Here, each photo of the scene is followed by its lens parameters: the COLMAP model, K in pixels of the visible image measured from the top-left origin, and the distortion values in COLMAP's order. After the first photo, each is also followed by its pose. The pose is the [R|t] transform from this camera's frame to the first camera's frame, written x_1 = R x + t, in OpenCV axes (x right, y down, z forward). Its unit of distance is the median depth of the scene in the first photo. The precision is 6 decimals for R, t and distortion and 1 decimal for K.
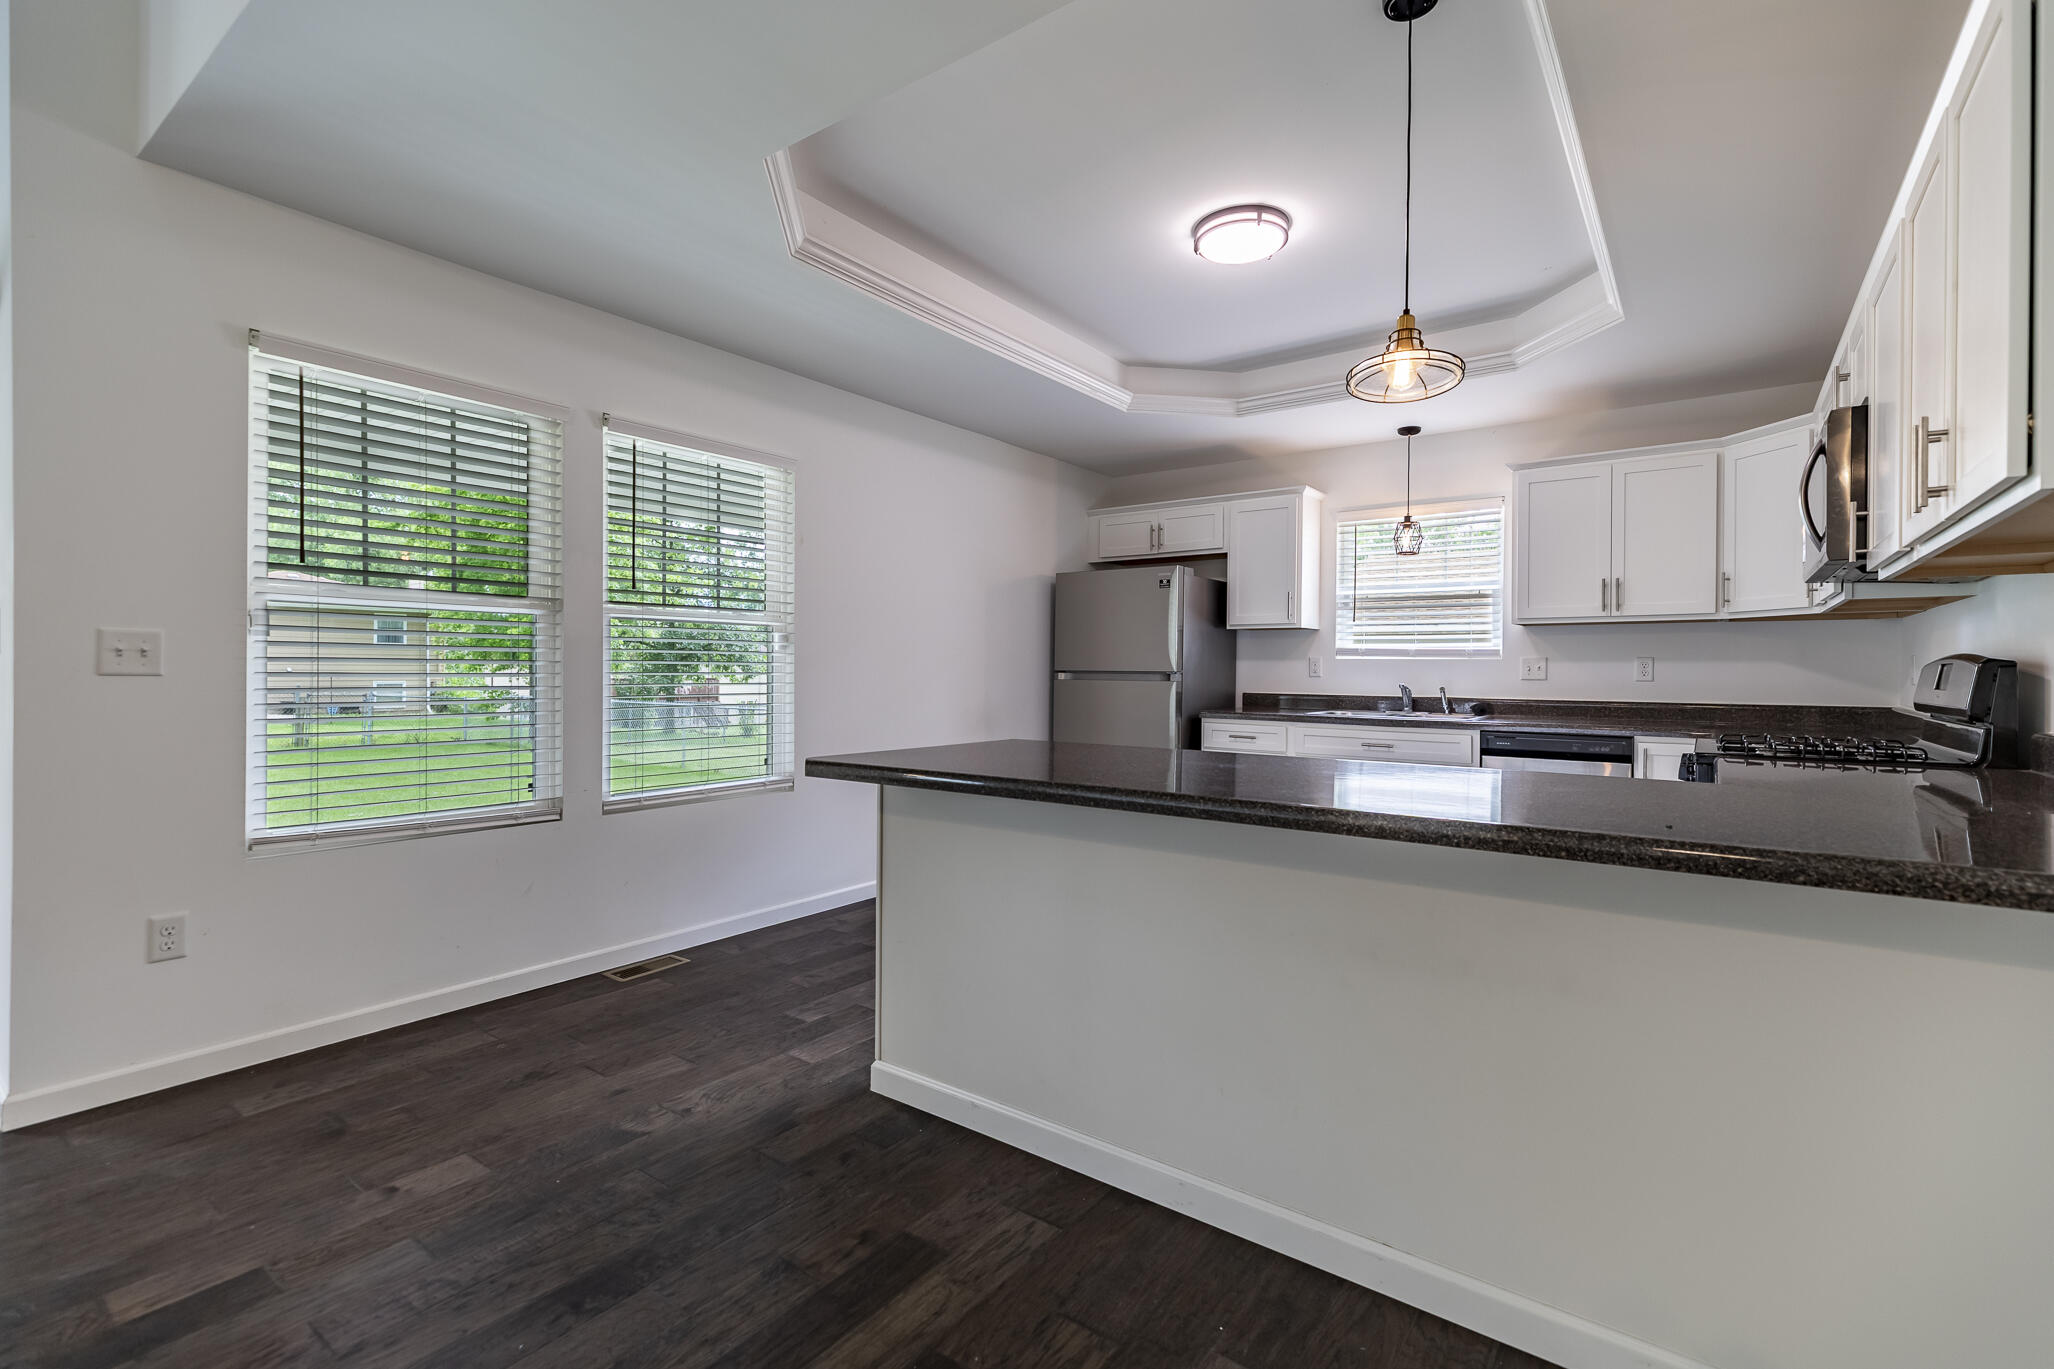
lens RADIAL K [[918.9, 0, 1034.3], [0, 918.9, 672.5], [0, 0, 1]] dist [0.005882, -0.000092]
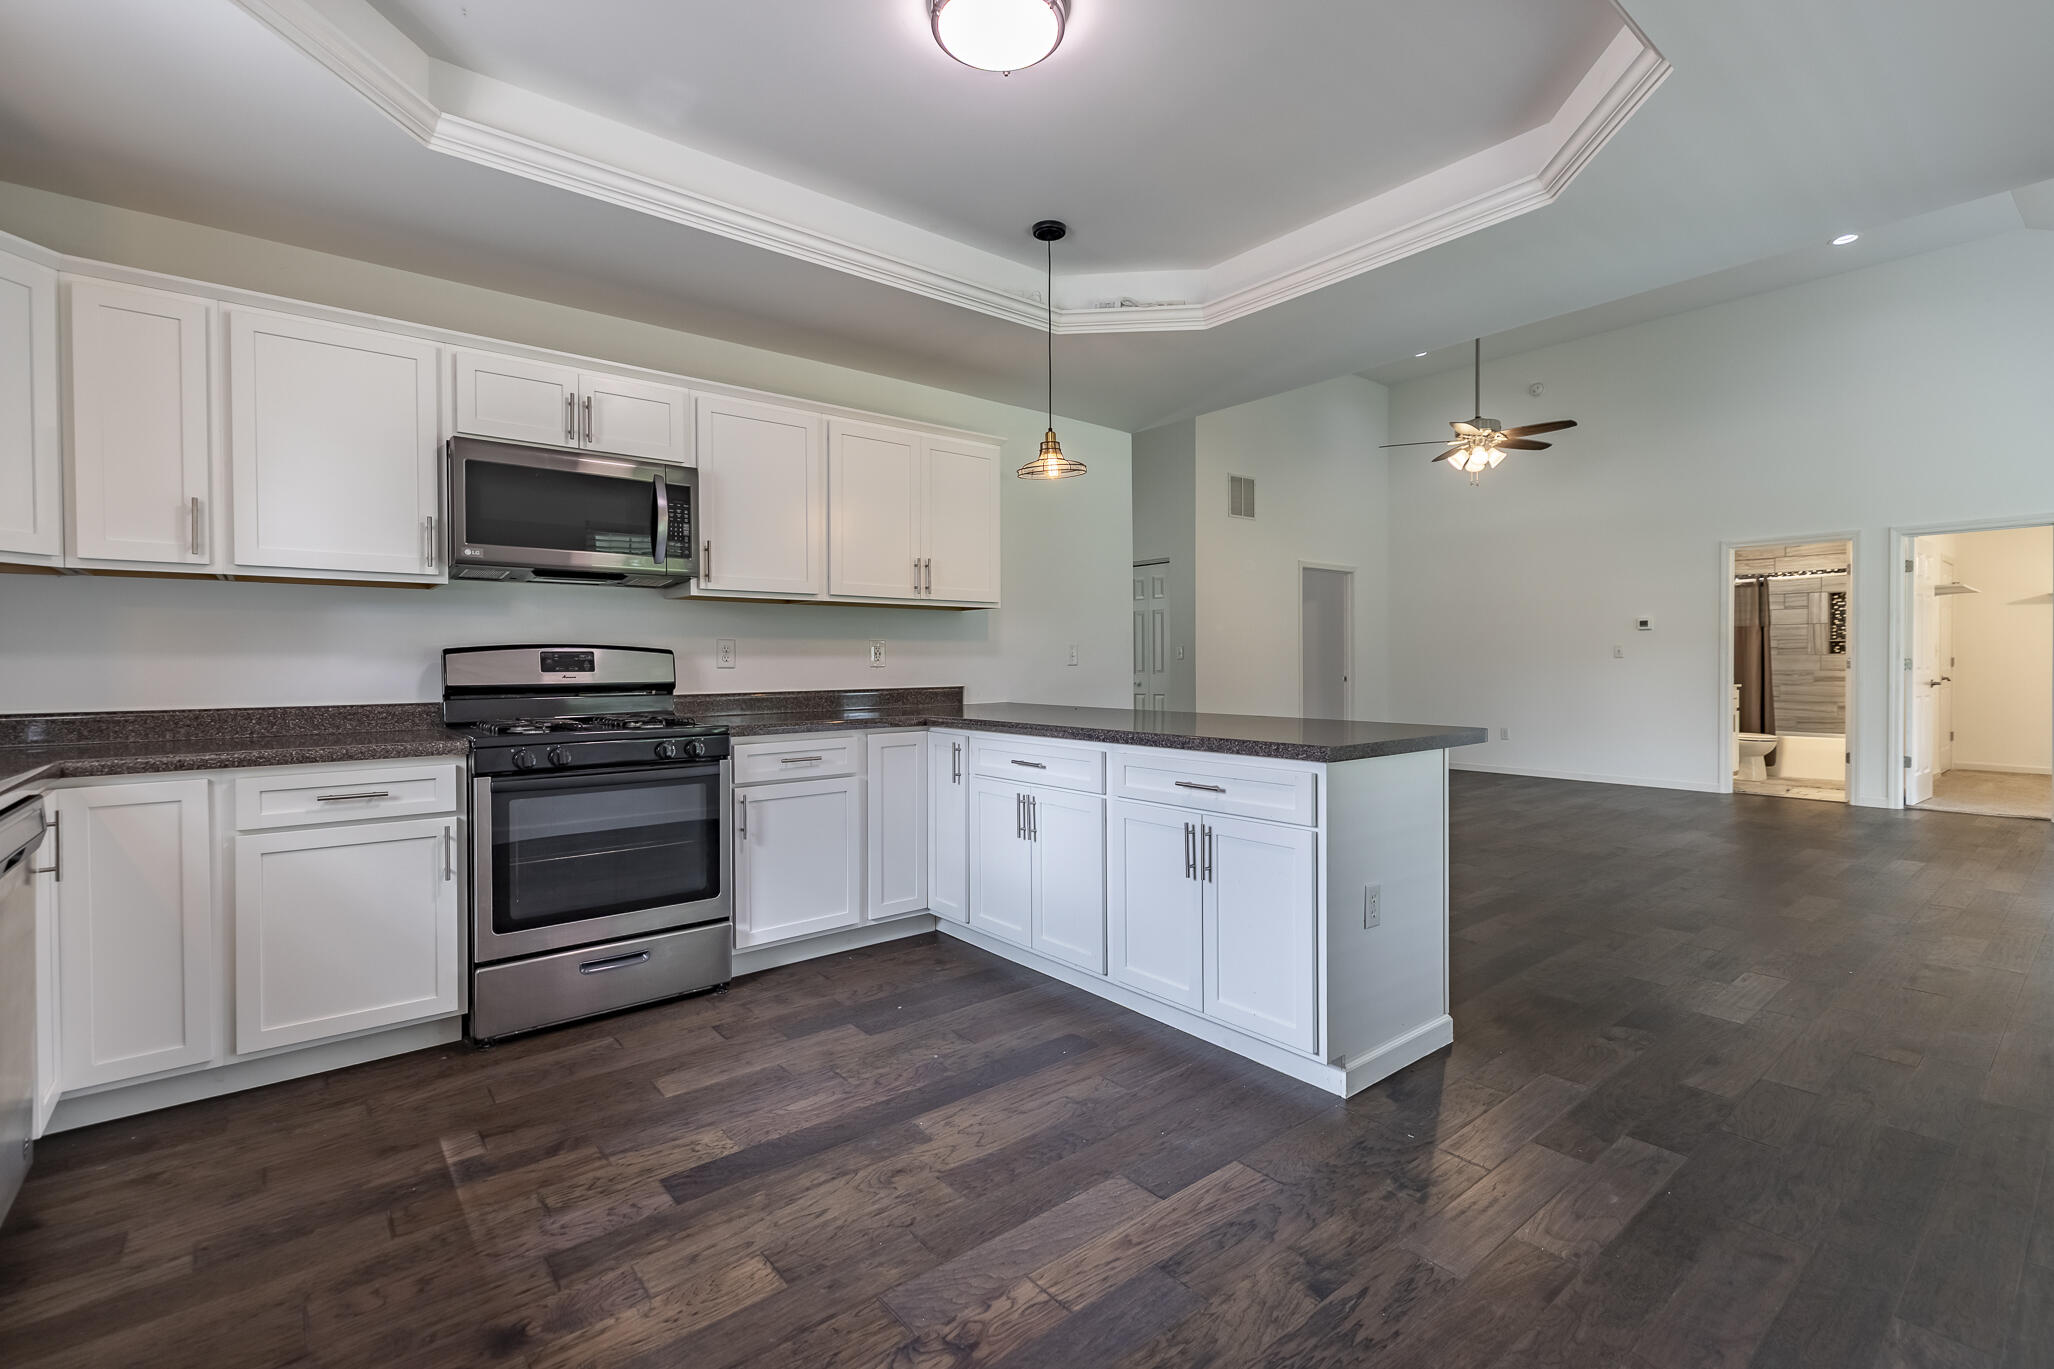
lens RADIAL K [[918.9, 0, 1034.3], [0, 918.9, 672.5], [0, 0, 1]] dist [0.005882, -0.000092]
pose [[-0.969143, -0.005395, 0.246439, 0.023299], [-0.001287, 0.999858, 0.016825, -0.001765], [-0.246494, 0.015989, -0.969012, 1.314289]]
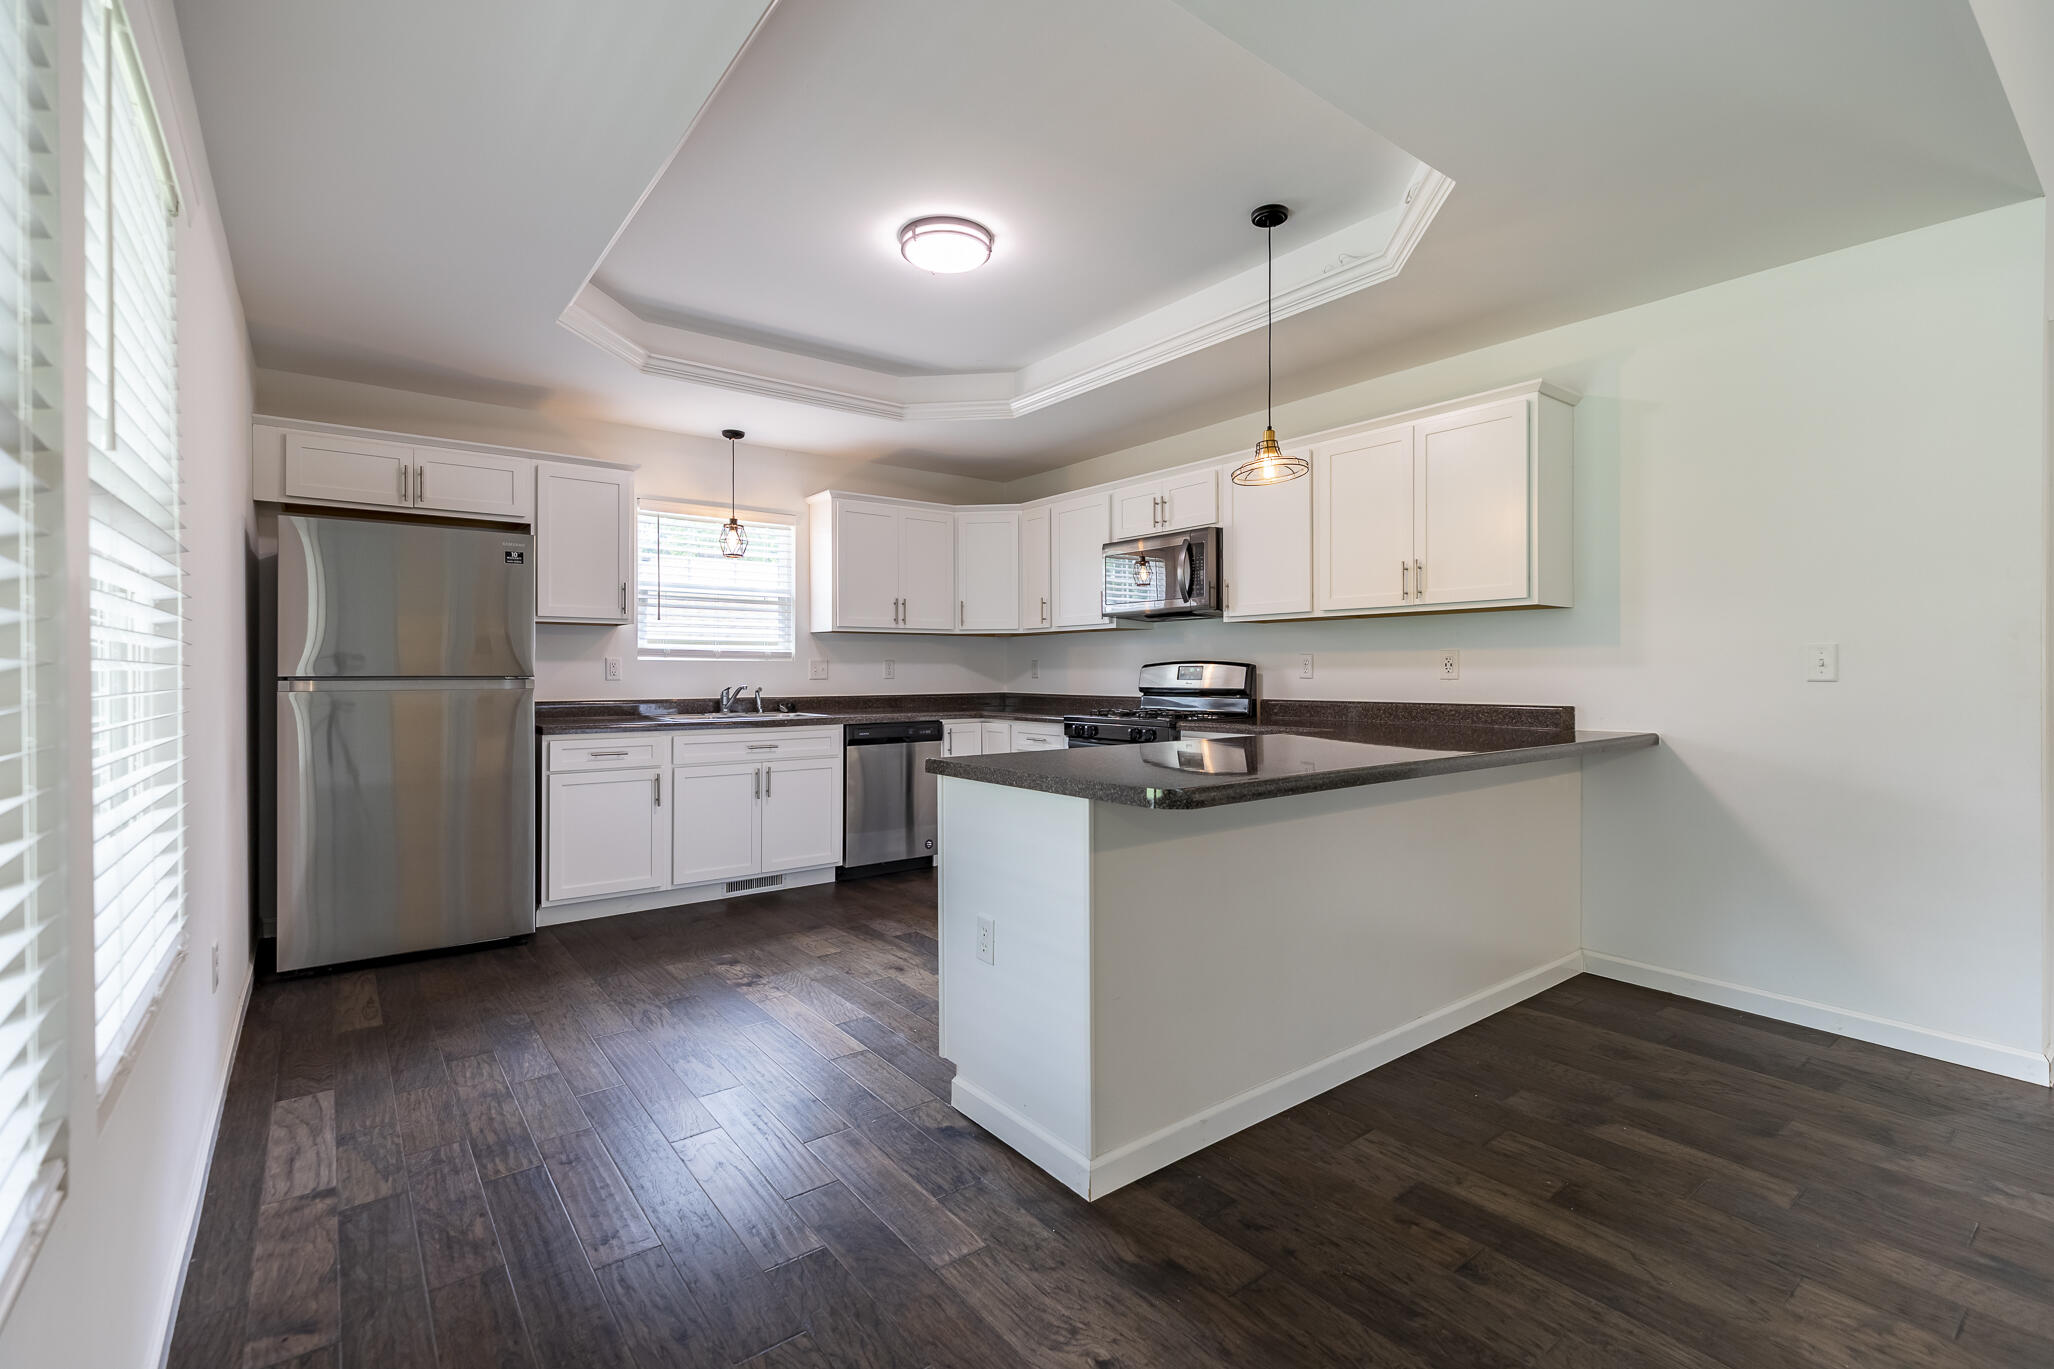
lens RADIAL K [[918.9, 0, 1034.3], [0, 918.9, 672.5], [0, 0, 1]] dist [0.005882, -0.000092]
pose [[0.275585, -0.009131, 0.961233, -0.576464], [0.007846, 0.999943, 0.007249, -0.007653], [-0.961245, 0.005544, 0.275641, 0.496438]]
